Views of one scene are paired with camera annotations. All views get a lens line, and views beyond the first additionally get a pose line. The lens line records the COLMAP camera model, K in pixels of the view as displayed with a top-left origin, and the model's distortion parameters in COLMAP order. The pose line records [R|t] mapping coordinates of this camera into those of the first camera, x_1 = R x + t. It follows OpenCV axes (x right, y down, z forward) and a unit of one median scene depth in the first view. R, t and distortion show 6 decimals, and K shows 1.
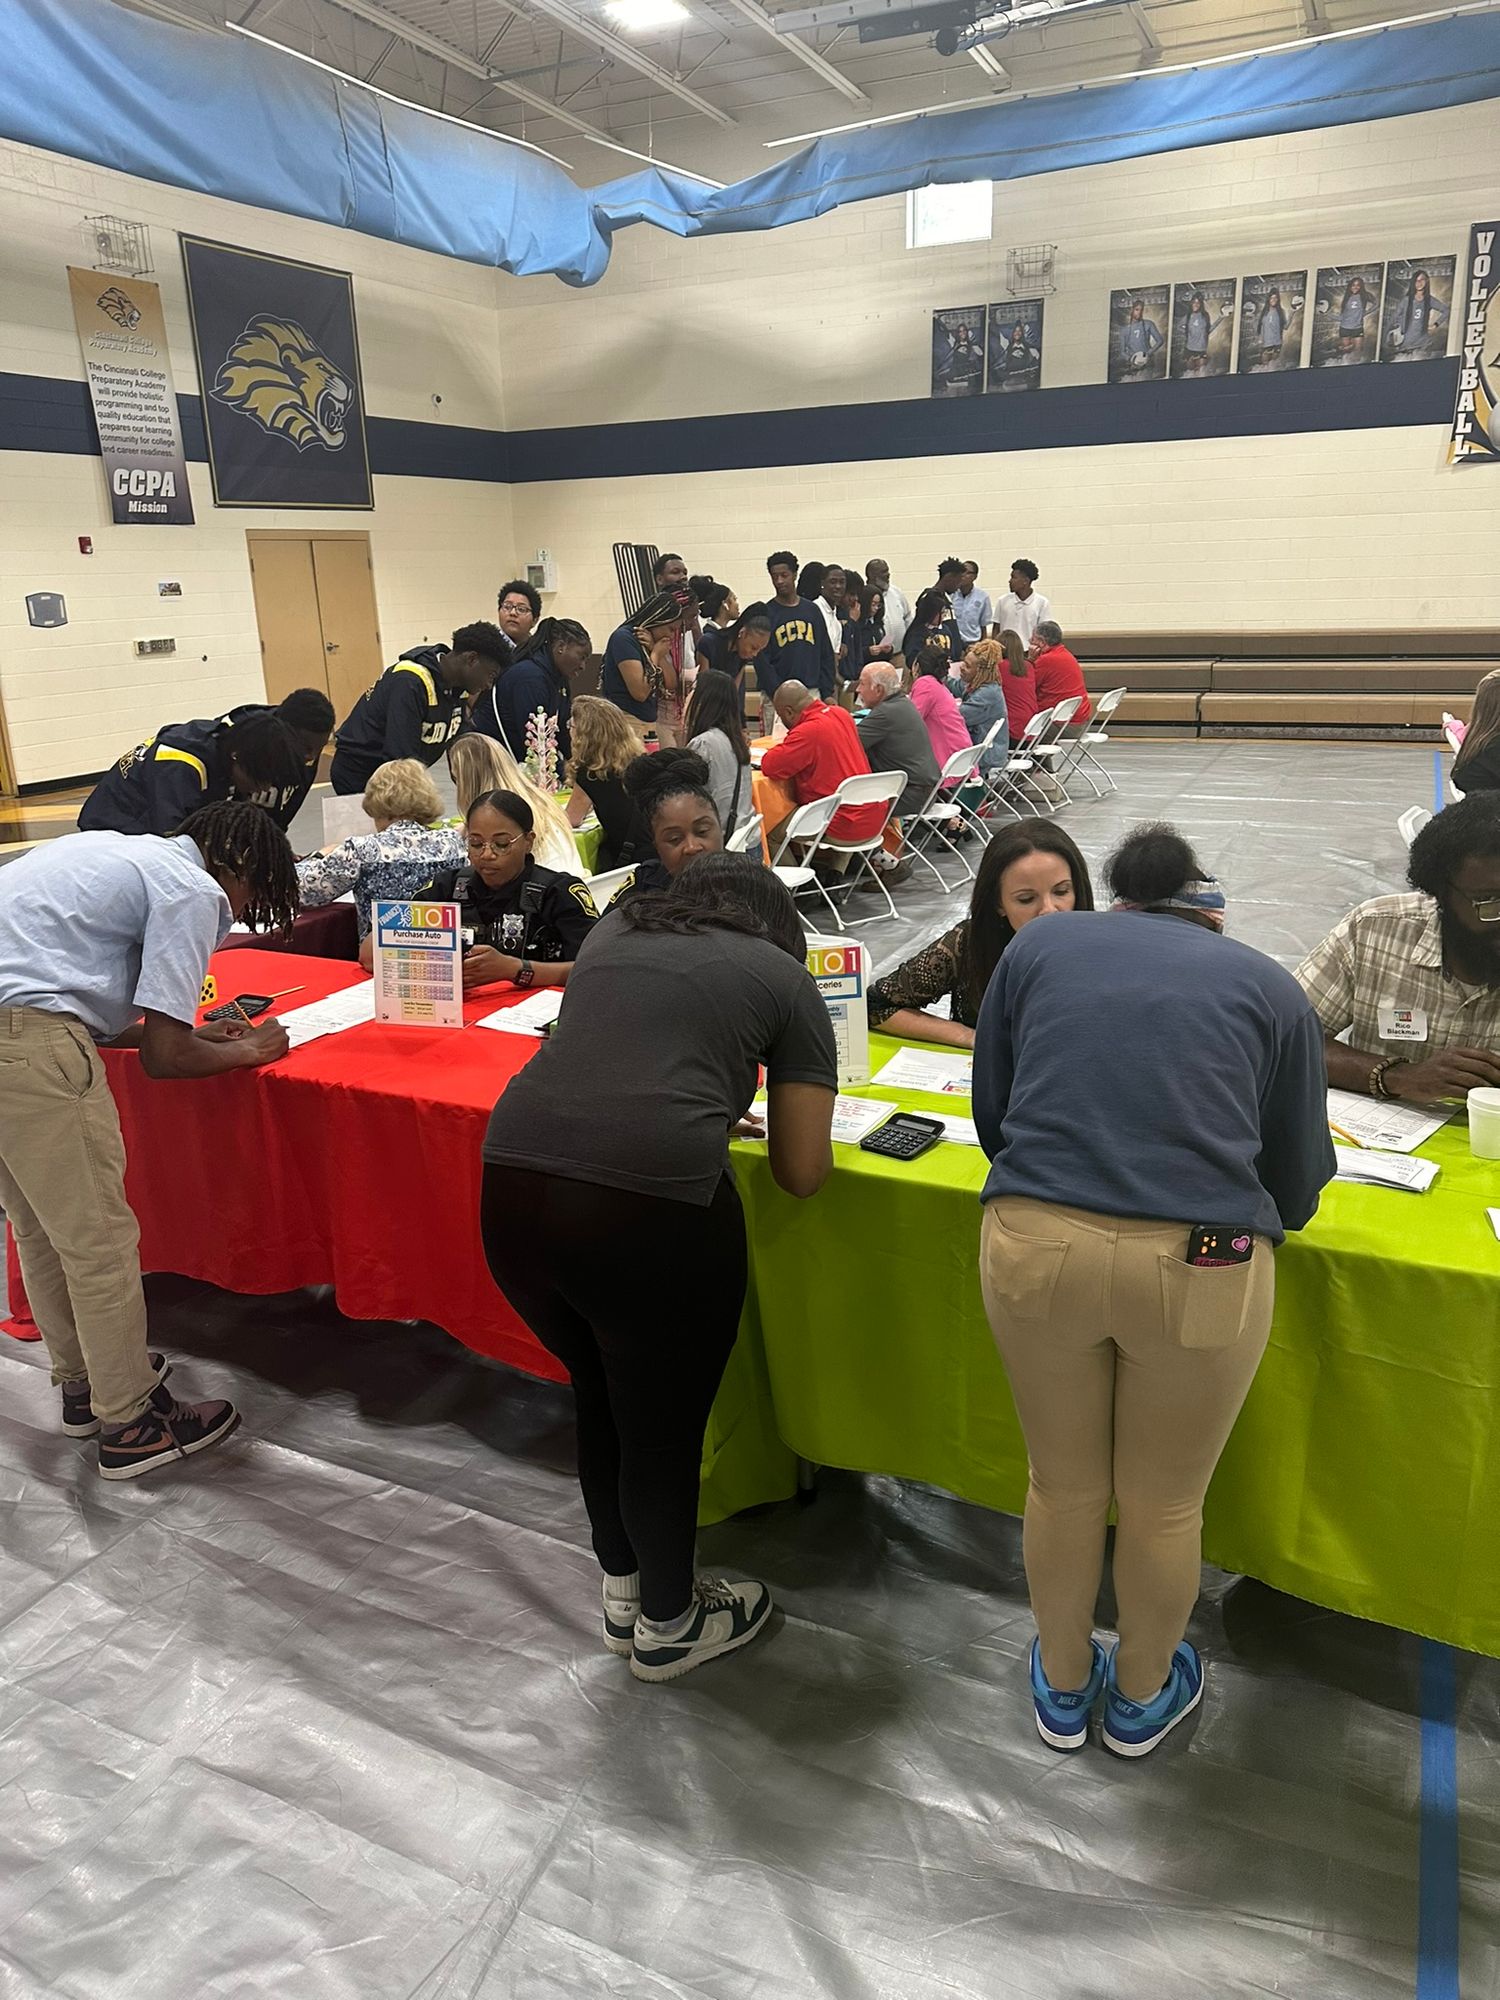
lens RADIAL K [[1407.3, 0, 731.9], [0, 1407.3, 995.4], [0, 0, 1]] dist [0.005065, -0.004604]
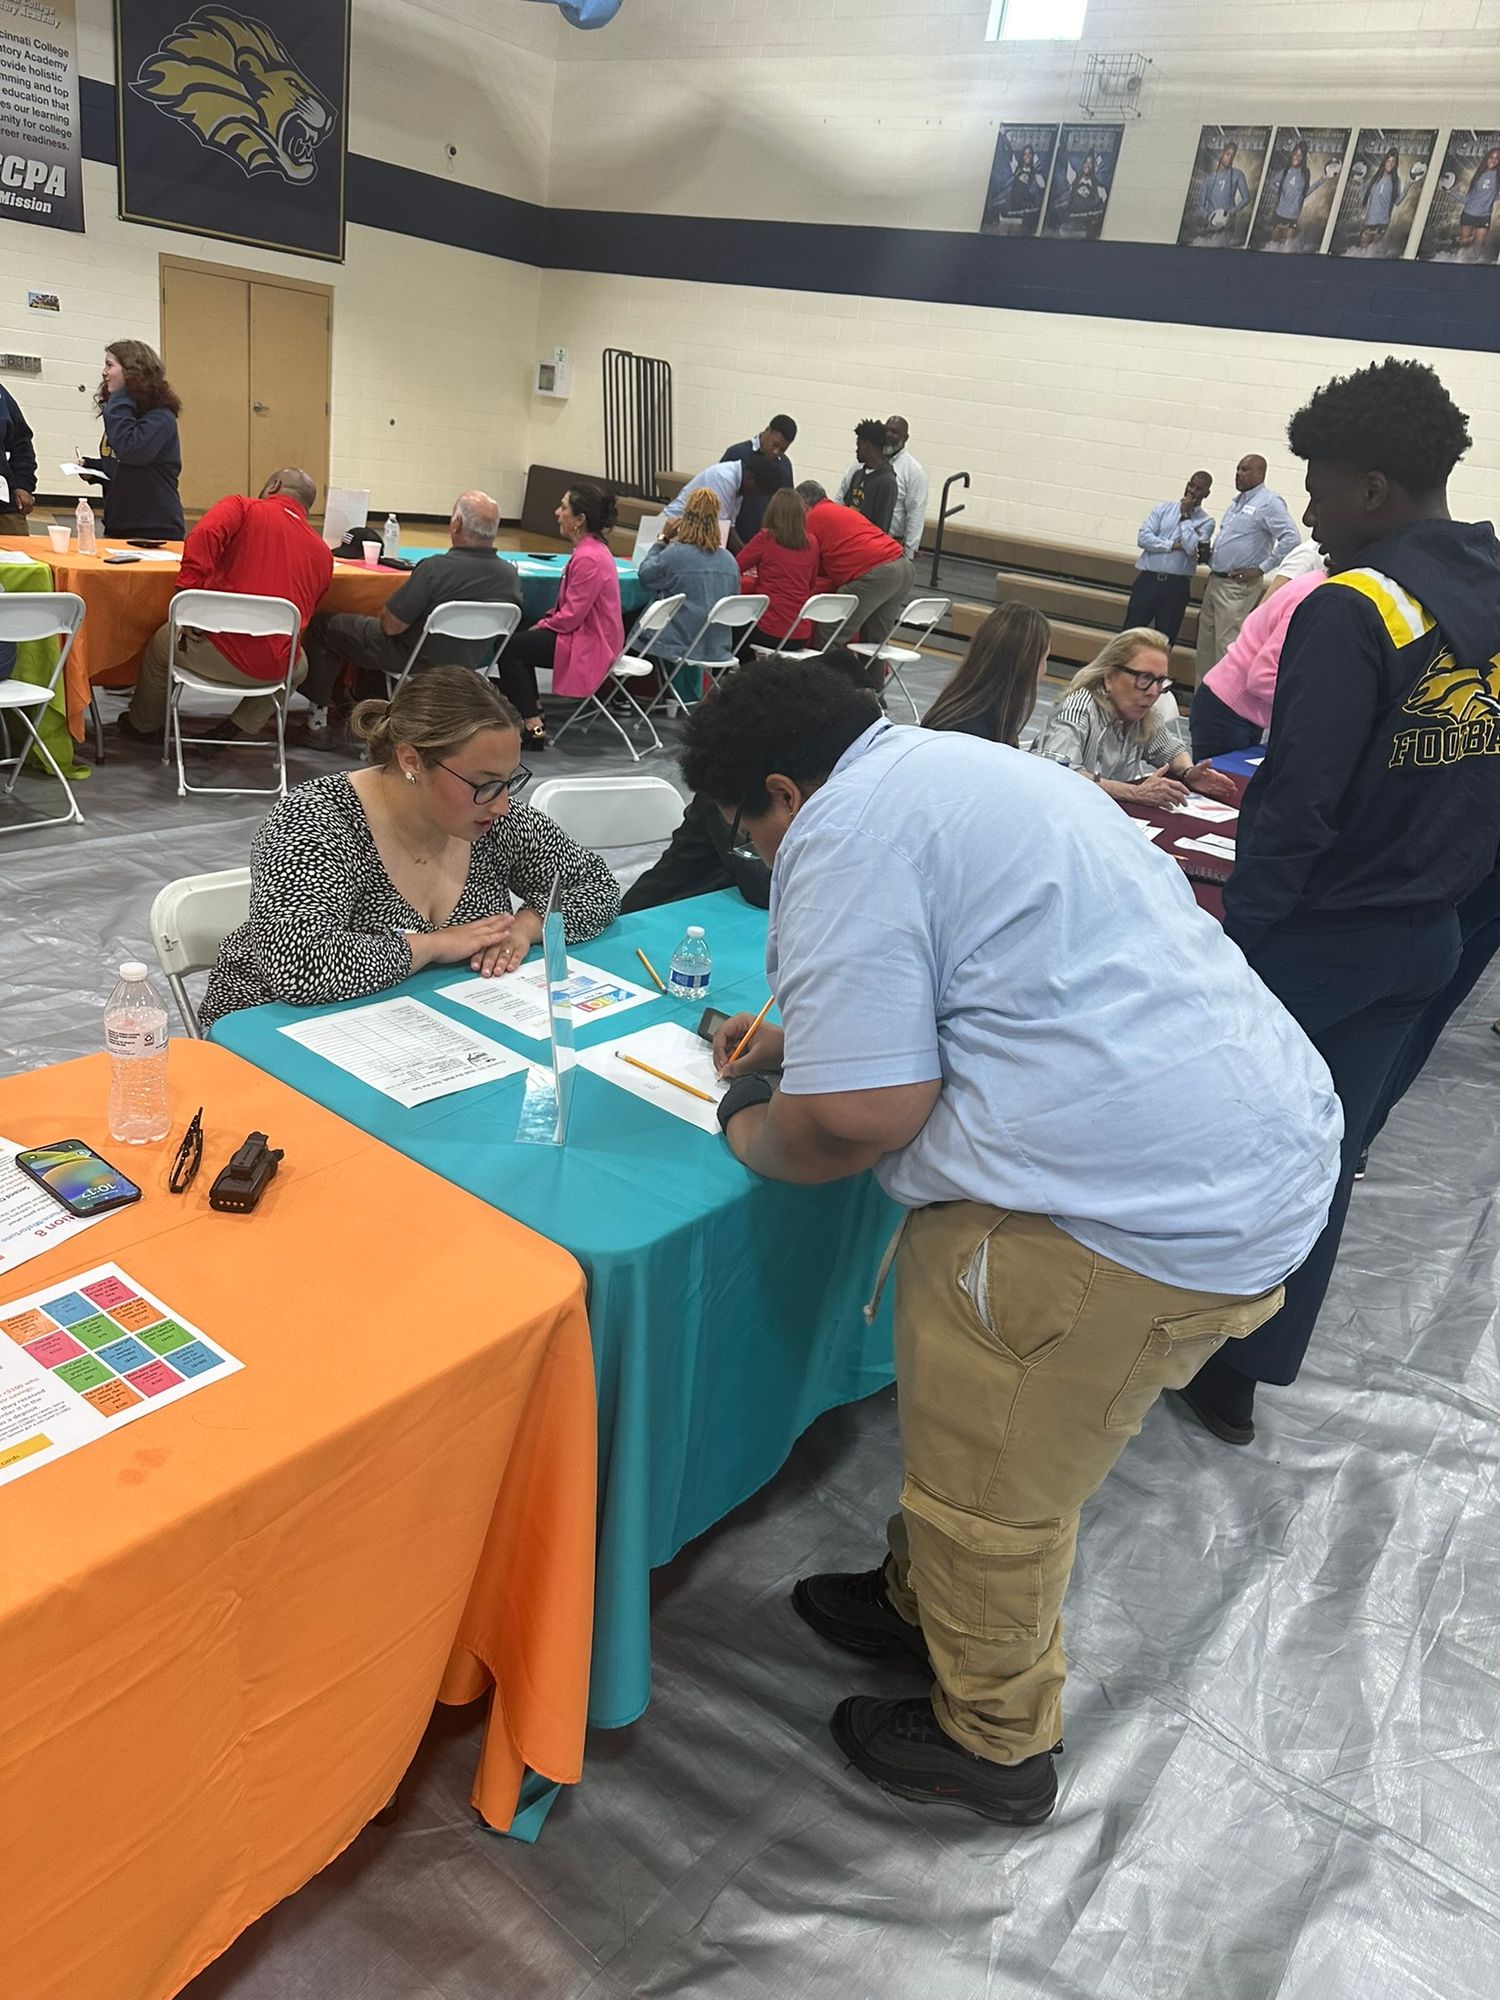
lens RADIAL K [[1407.1, 0, 750.0], [0, 1407.1, 1000.0], [0, 0, 1]] dist [-0.002358, 0.001087]
pose [[0.965282, 0.229021, -0.125621, 0.245903], [-0.217089, 0.970830, 0.101794, -0.042999], [0.145269, -0.070989, 0.986842, 0.141480]]
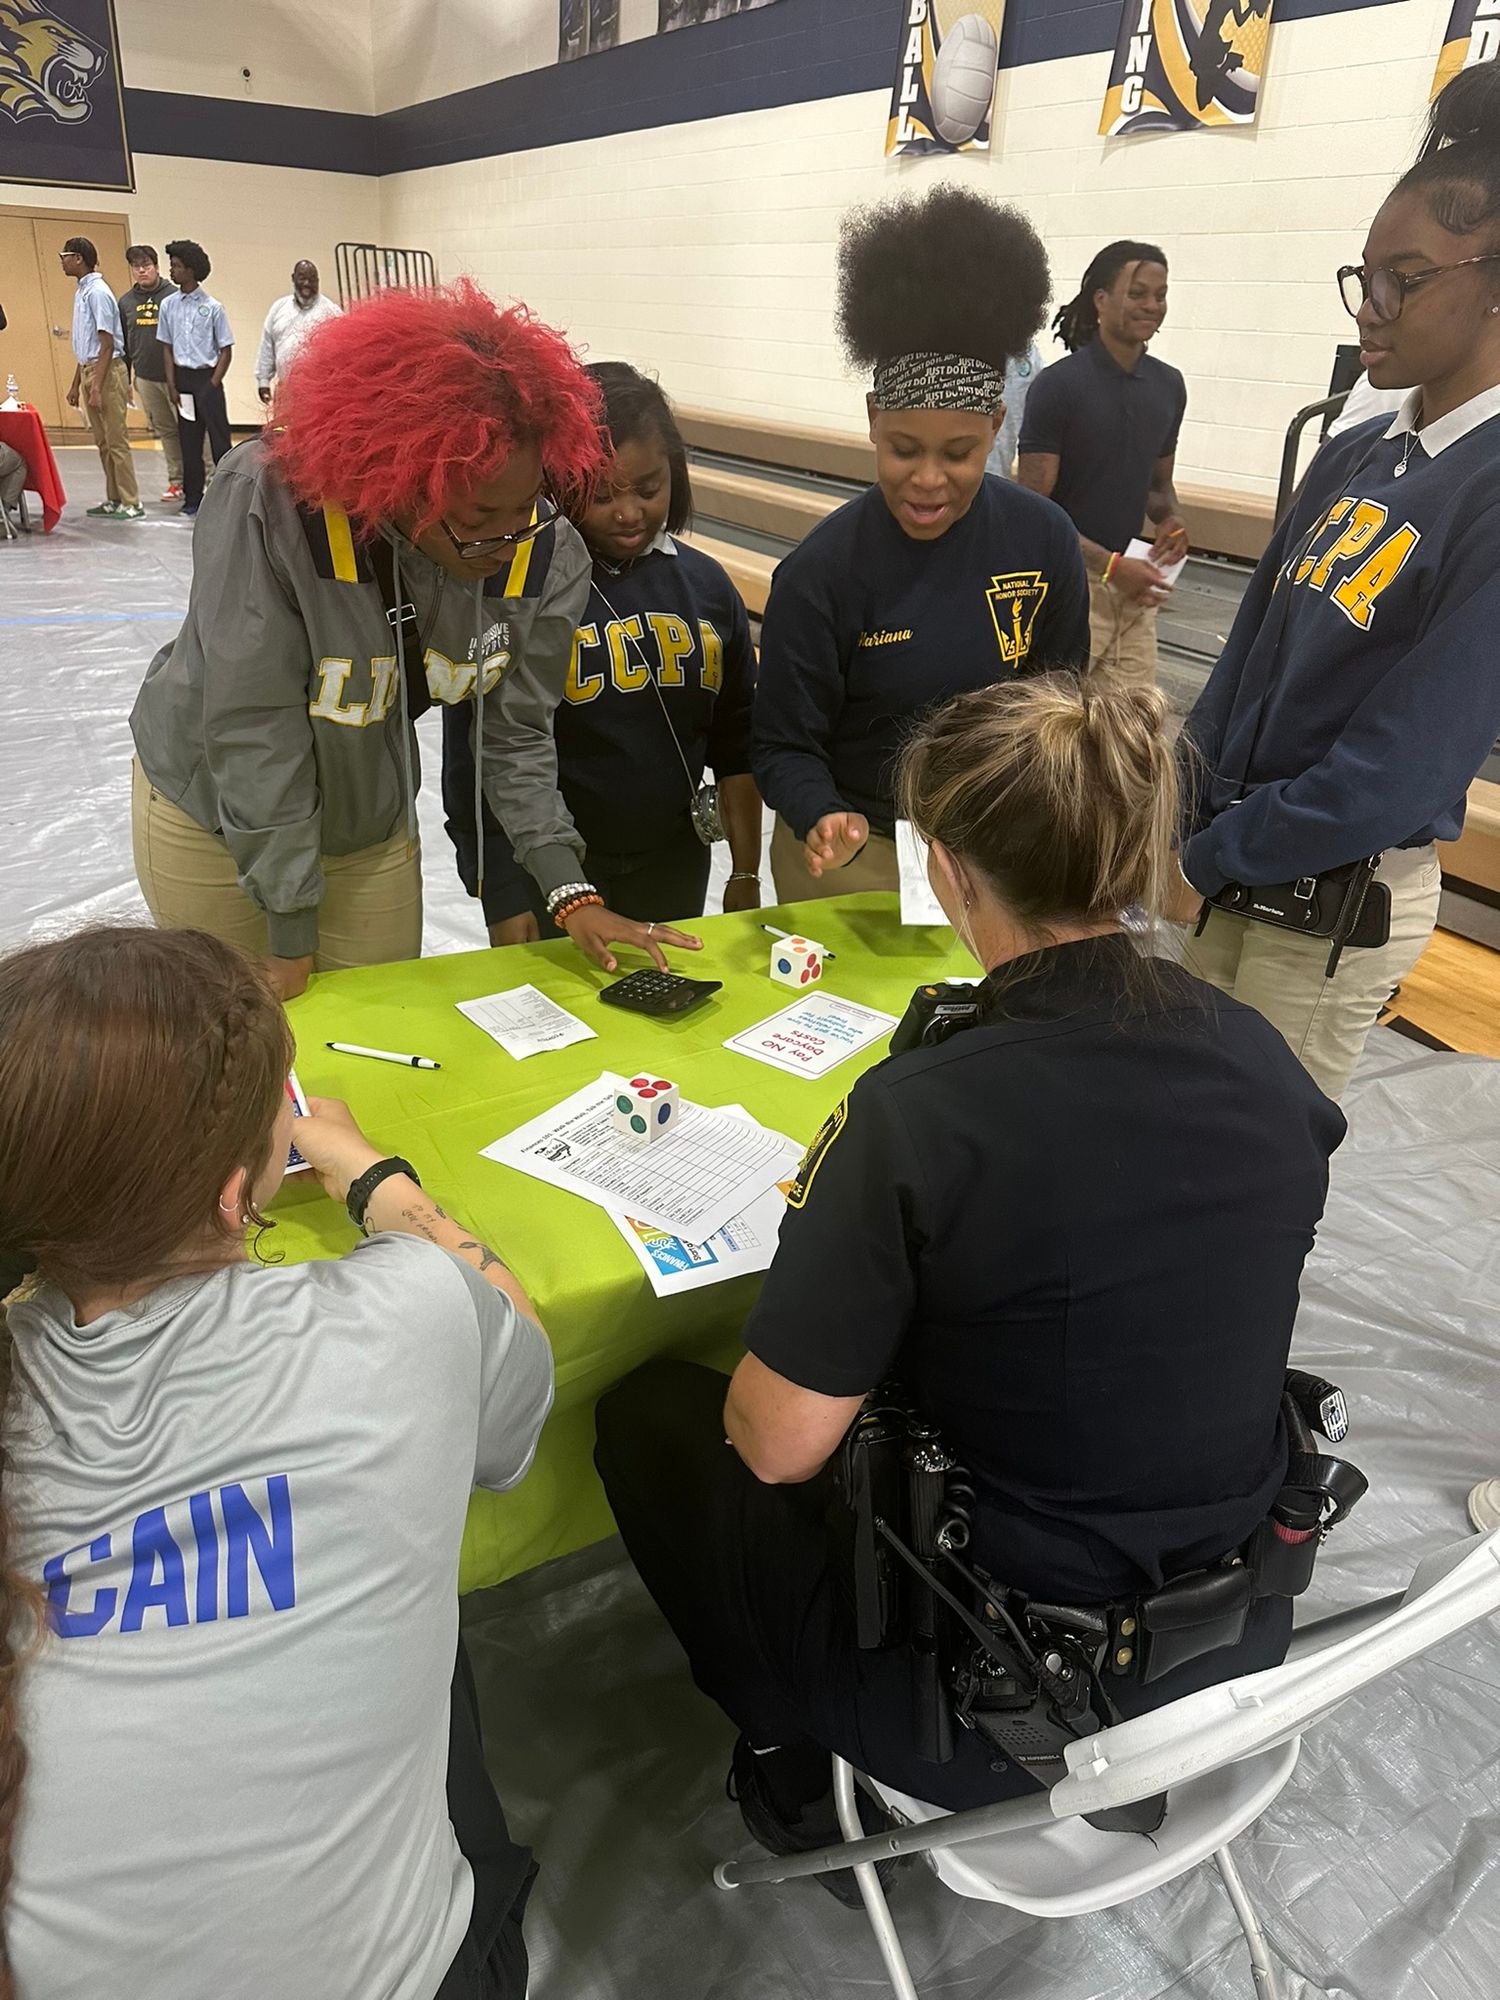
lens RADIAL K [[1407.1, 0, 750.0], [0, 1407.1, 1000.0], [0, 0, 1]] dist [-0.002358, 0.001087]
pose [[0.814710, 0.316067, -0.486157, 0.859802], [-0.240001, 0.947008, 0.213483, -0.141928], [0.527870, -0.057249, 0.847394, 0.417430]]
